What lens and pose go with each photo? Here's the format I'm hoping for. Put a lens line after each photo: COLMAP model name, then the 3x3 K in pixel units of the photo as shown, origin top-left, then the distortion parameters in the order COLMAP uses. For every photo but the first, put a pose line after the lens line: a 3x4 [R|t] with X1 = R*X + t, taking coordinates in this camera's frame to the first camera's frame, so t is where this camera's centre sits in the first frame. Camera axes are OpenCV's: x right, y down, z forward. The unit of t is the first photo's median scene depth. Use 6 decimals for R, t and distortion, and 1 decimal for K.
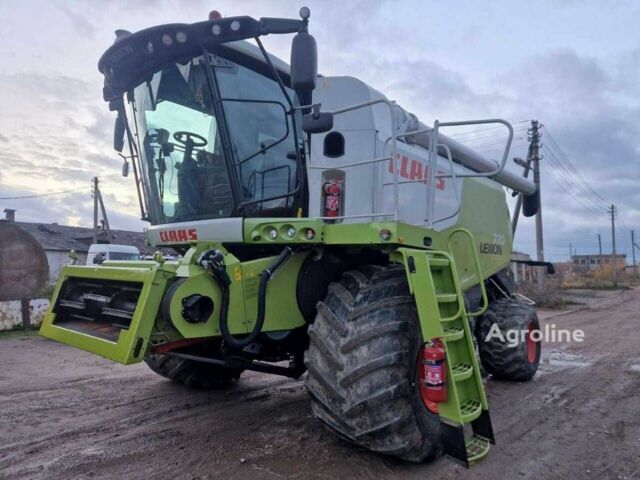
lens RADIAL K [[410.3, 0, 320.0], [0, 410.3, 240.0], [0, 0, 1]] dist [0.061091, -0.000857]
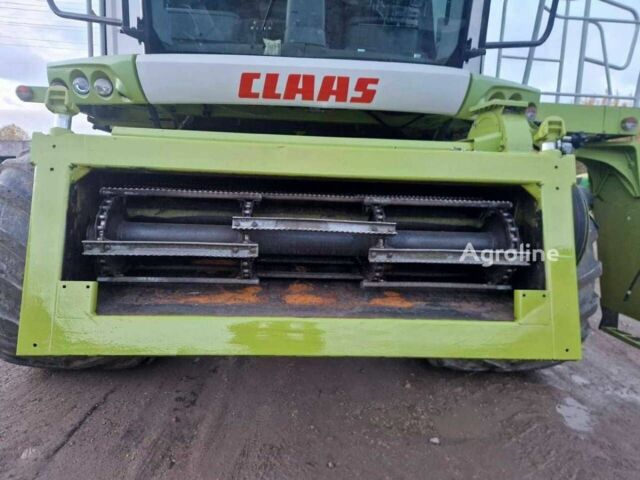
lens RADIAL K [[410.3, 0, 320.0], [0, 410.3, 240.0], [0, 0, 1]] dist [0.061091, -0.000857]
pose [[0.739477, -0.093352, 0.666678, -0.642899], [-0.061270, 0.976895, 0.204750, 0.059679], [-0.670388, -0.192255, 0.716671, 0.593492]]
